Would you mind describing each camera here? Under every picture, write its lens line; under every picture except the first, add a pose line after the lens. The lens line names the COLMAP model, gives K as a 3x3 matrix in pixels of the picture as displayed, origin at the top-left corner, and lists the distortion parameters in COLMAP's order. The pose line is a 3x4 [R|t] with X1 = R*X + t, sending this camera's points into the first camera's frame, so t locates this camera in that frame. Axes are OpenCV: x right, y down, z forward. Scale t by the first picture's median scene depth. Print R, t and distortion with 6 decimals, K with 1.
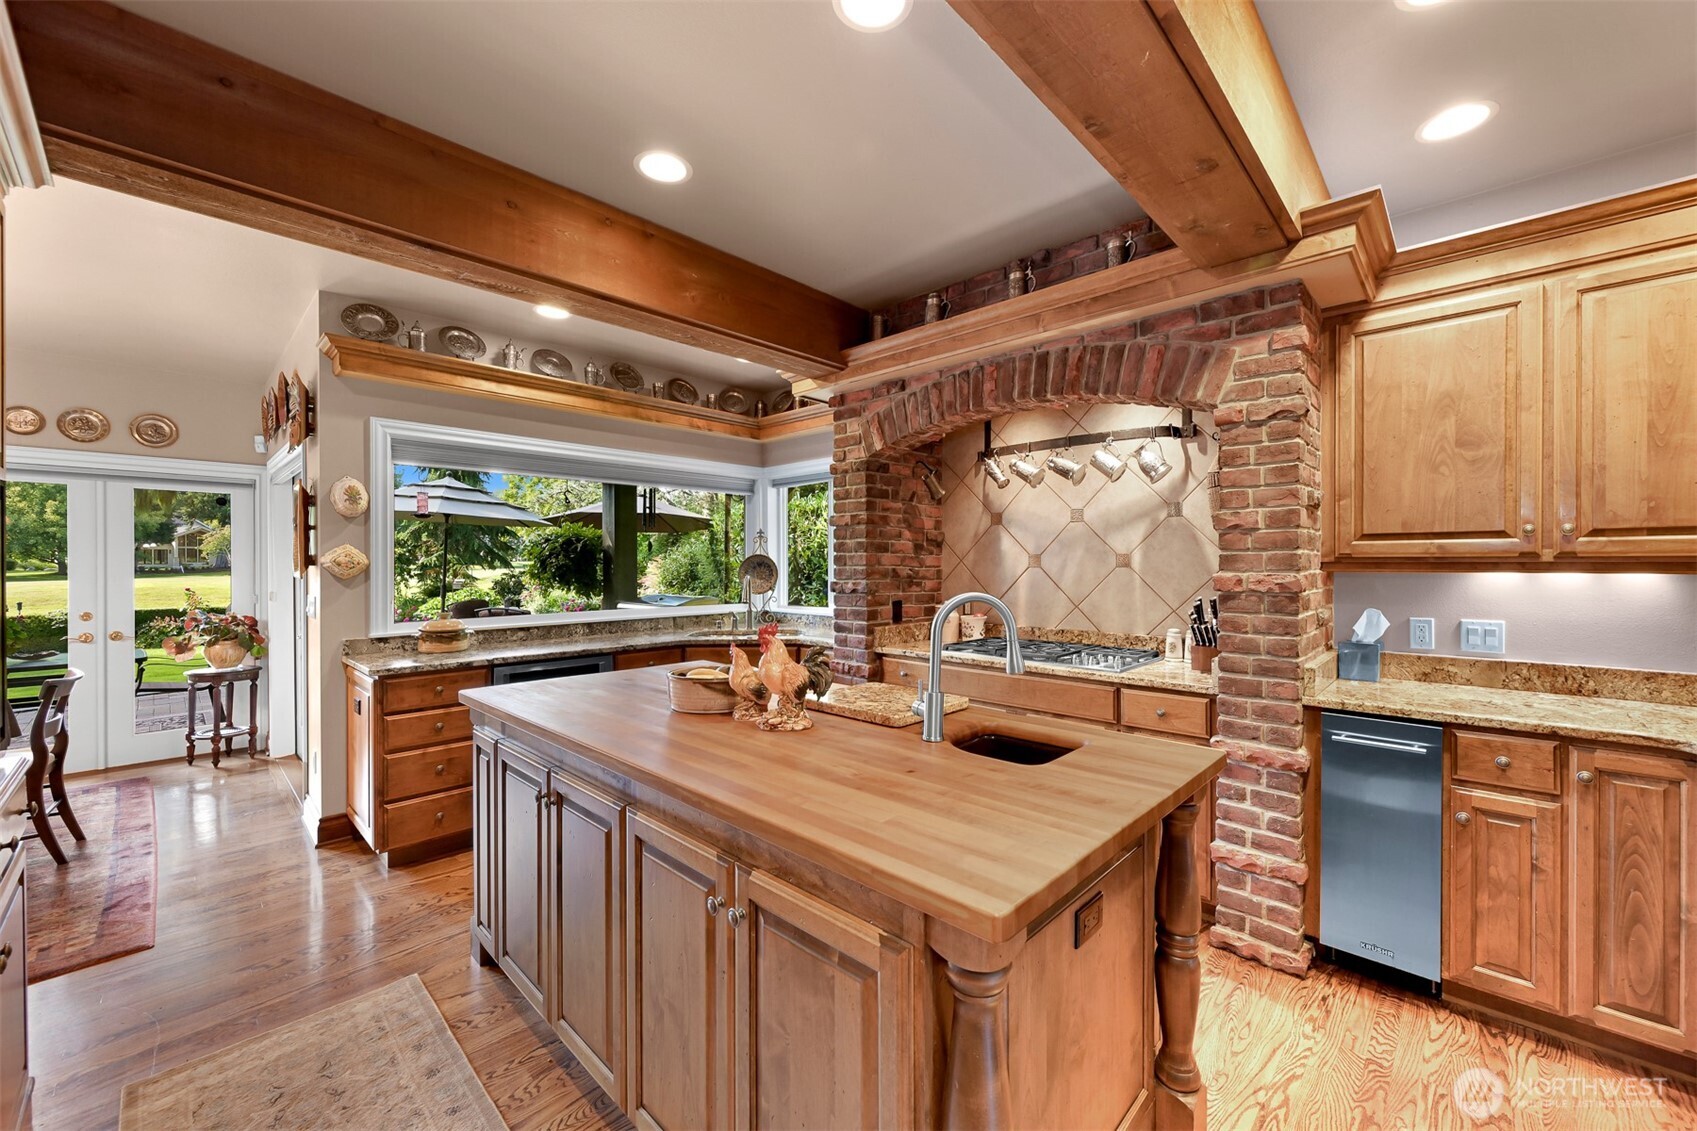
lens RADIAL K [[667.6, 0, 851.6], [0, 667.6, 567.7], [0, 0, 1]] dist [-0.001749, 0.000826]
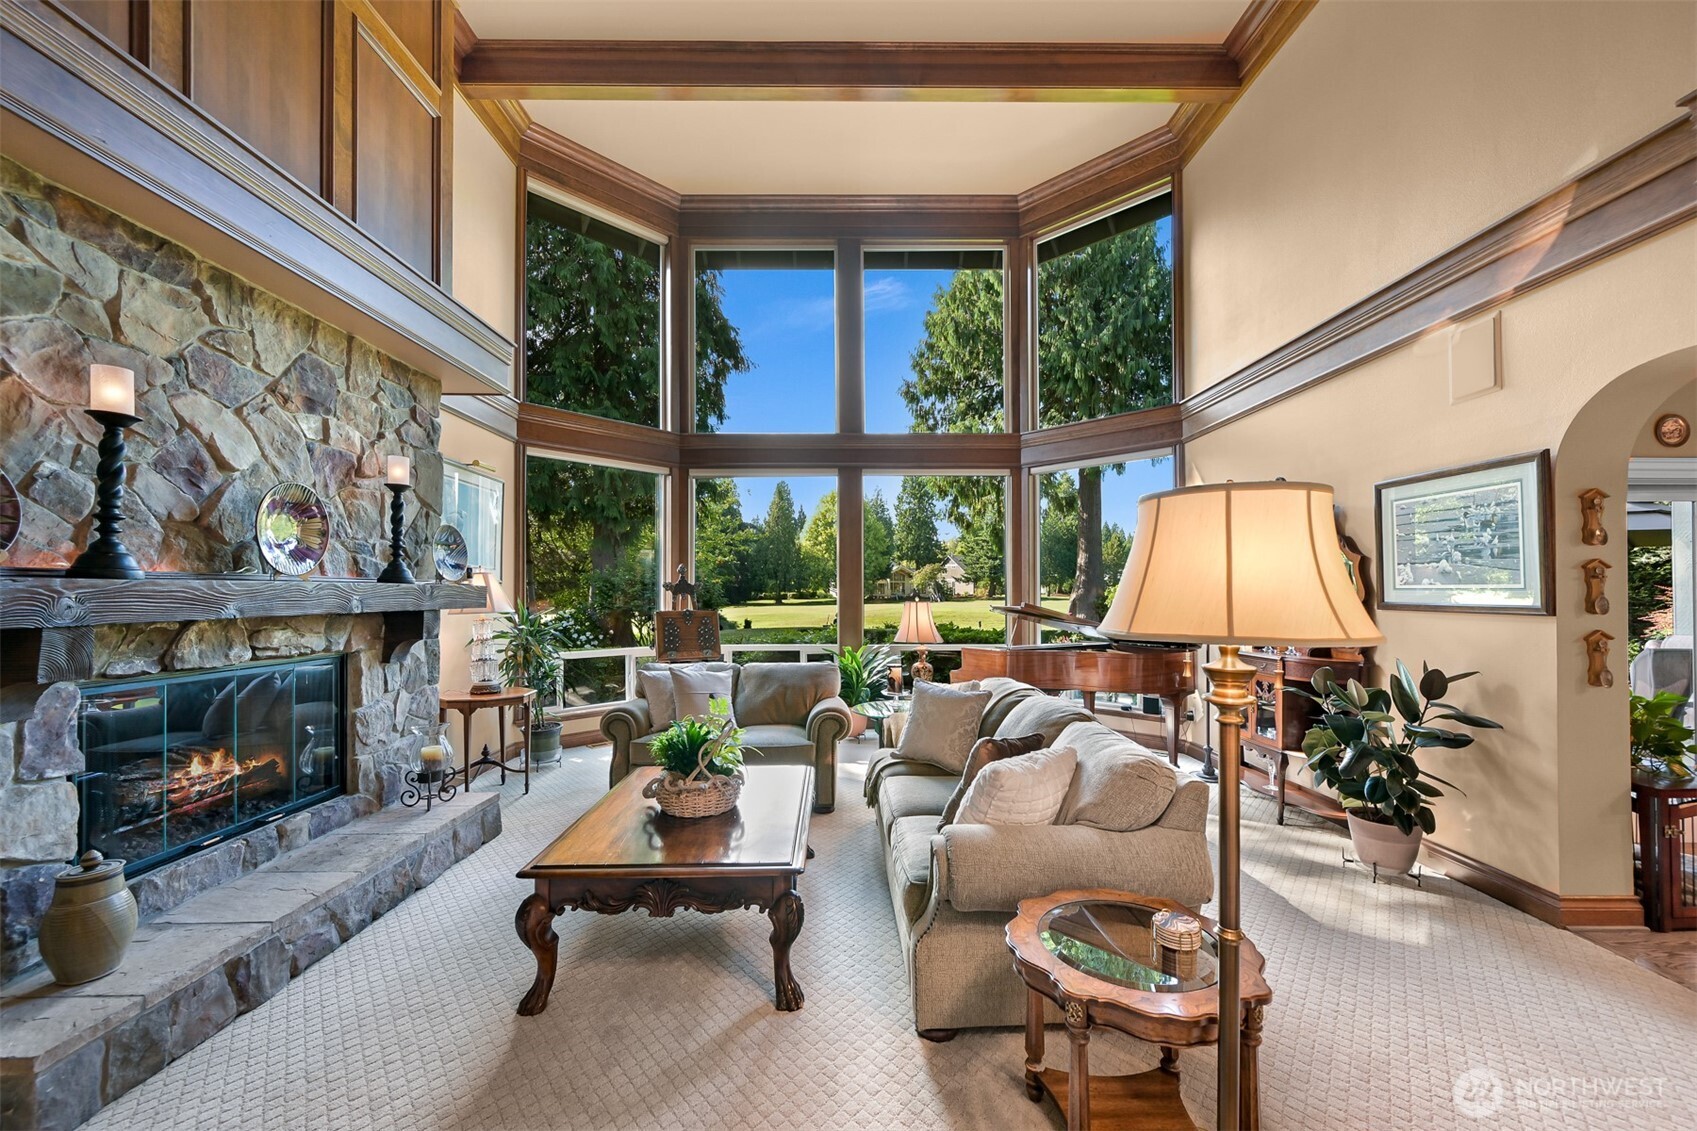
lens RADIAL K [[667.6, 0, 855.2], [0, 667.6, 584.3], [0, 0, 1]] dist [-0.001749, 0.000826]
pose [[0.697387, -0.007948, -0.716651, -1.494506], [-0.007440, 0.999804, -0.018328, 0.008063], [0.716656, 0.018113, 0.697192, -0.507183]]
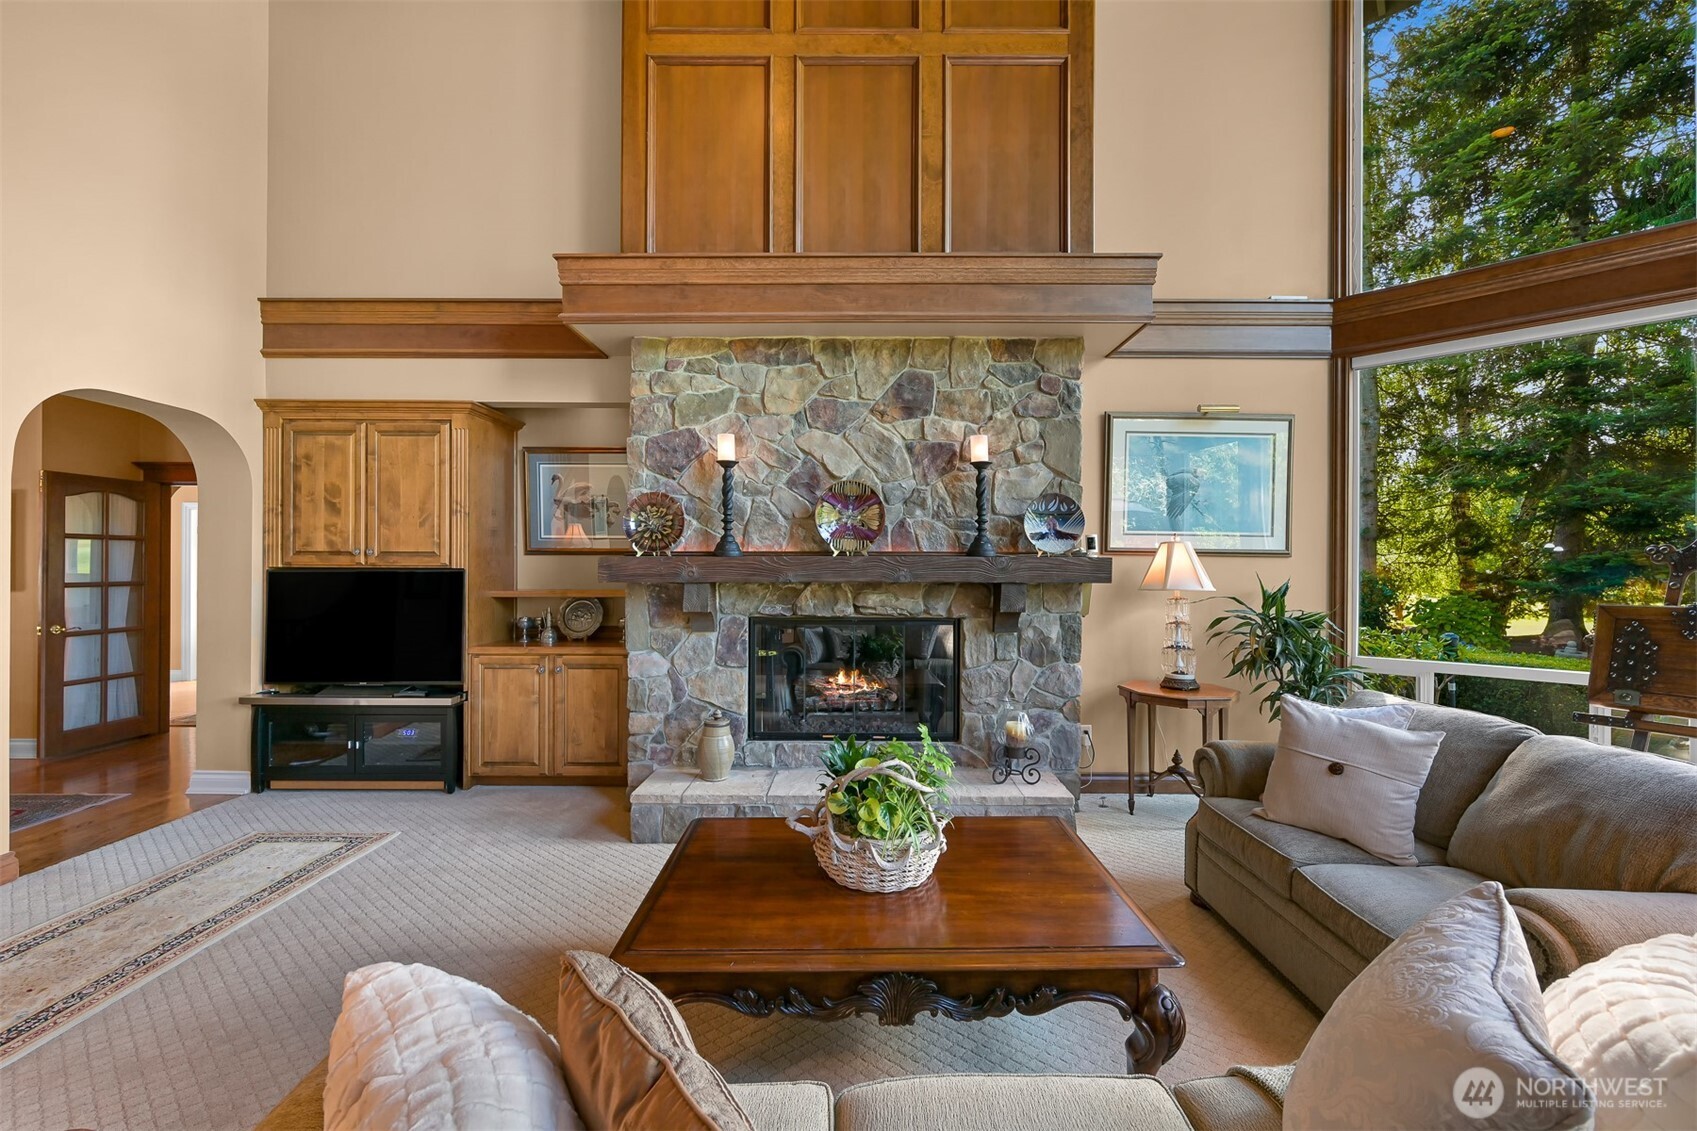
lens RADIAL K [[692.7, 0, 858.8], [0, 692.7, 565.3], [0, 0, 1]] dist [0.000621, 0.000341]
pose [[-0.725811, -0.003276, -0.687886, -1.741487], [-0.009267, 0.999944, 0.005015, 0.004599], [0.687831, 0.010015, -0.725801, 0.193105]]
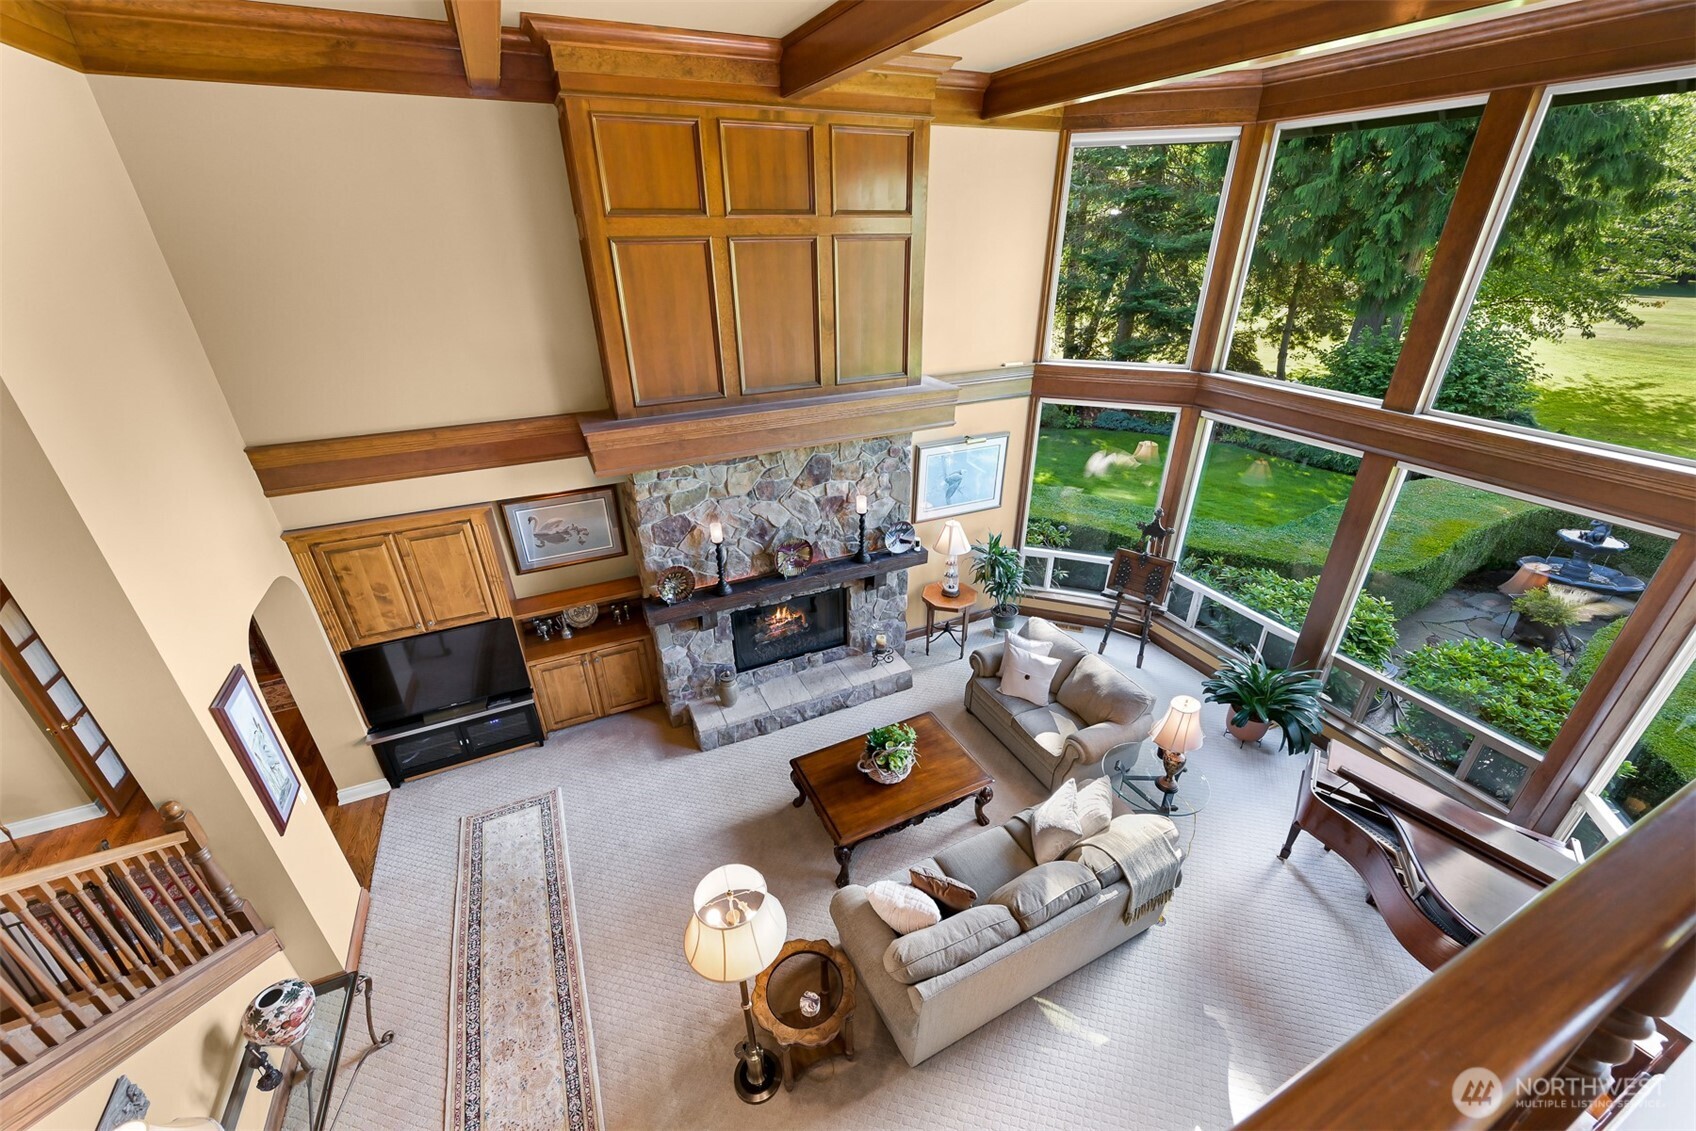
lens RADIAL K [[667.3, 0, 862.5], [0, 667.3, 566.0], [0, 0, 1]] dist [-0.001749, 0.000826]
pose [[-0.352210, 0.427958, -0.832346, -1.202337], [-0.007335, 0.888044, 0.459699, -0.684177], [0.935892, 0.168016, -0.309639, 0.128219]]
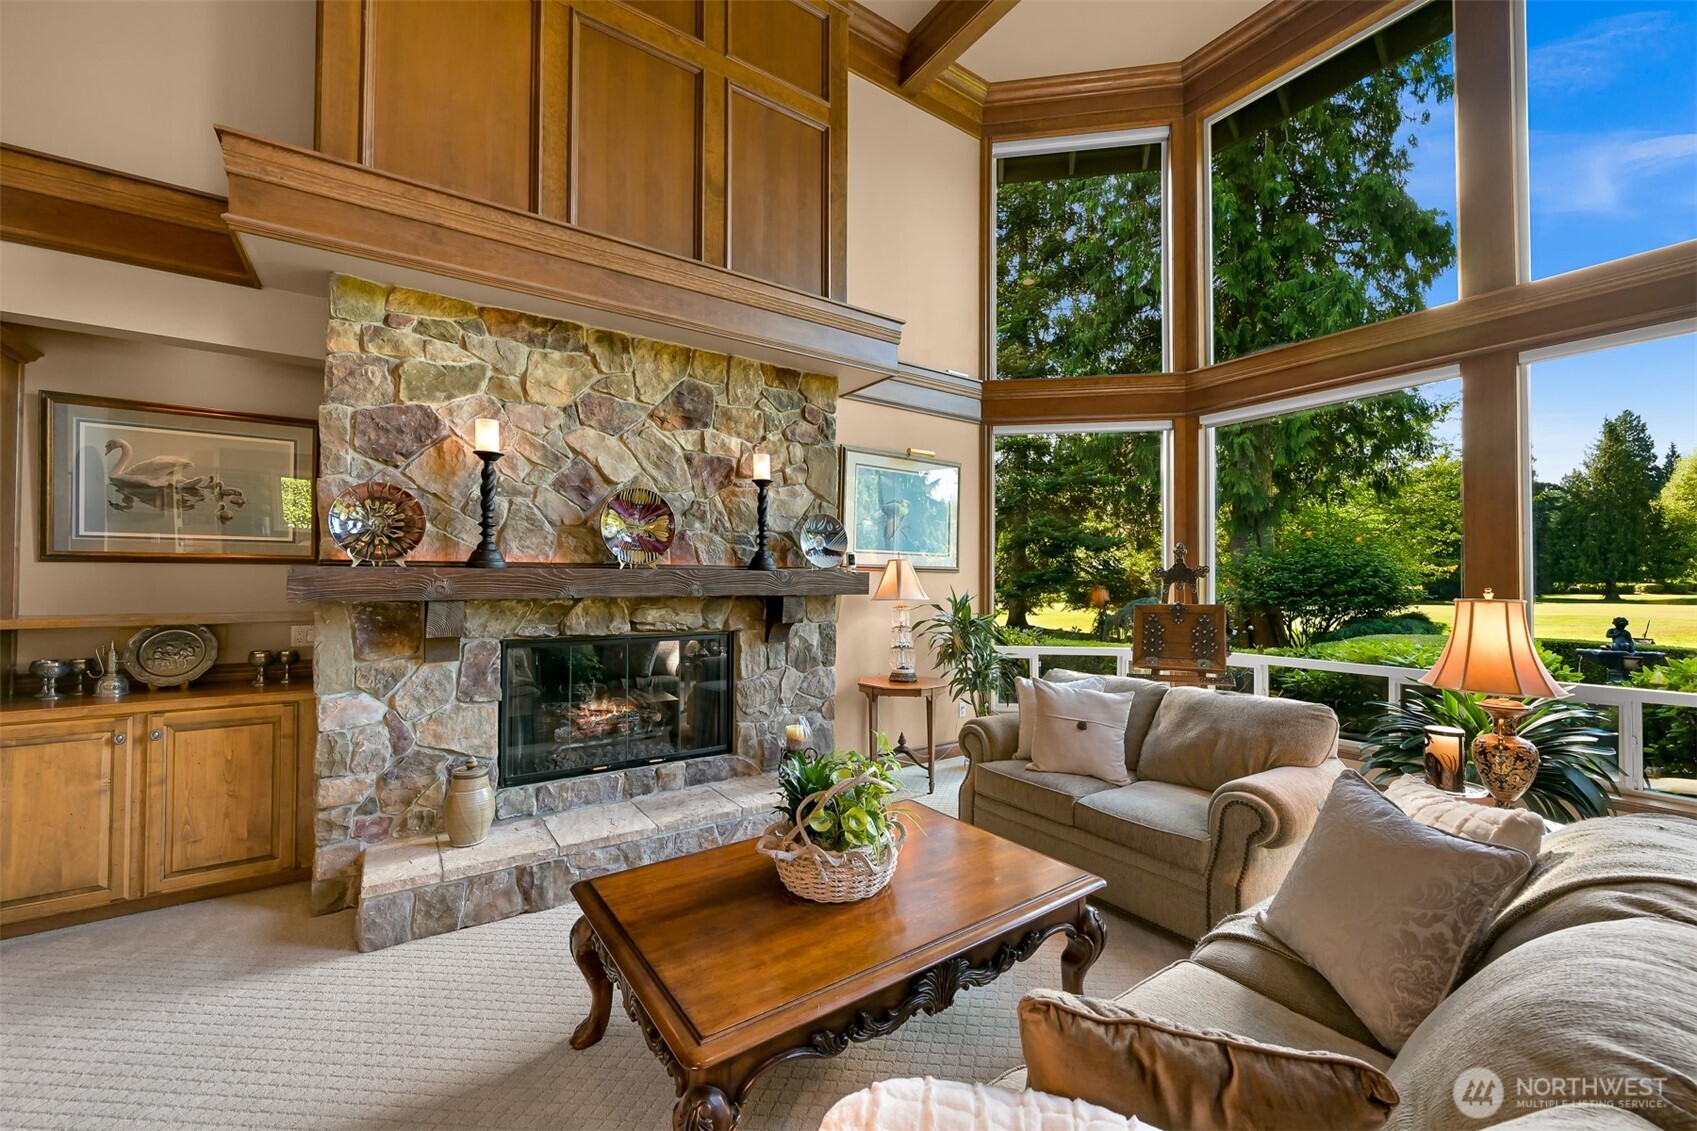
lens RADIAL K [[667.6, 0, 858.7], [0, 667.6, 567.0], [0, 0, 1]] dist [-0.001749, 0.000826]
pose [[-0.198384, -0.018733, -0.979945, -1.619040], [-0.012943, 0.999780, -0.016492, 0.004755], [0.980039, 0.009412, -0.198583, -0.039531]]
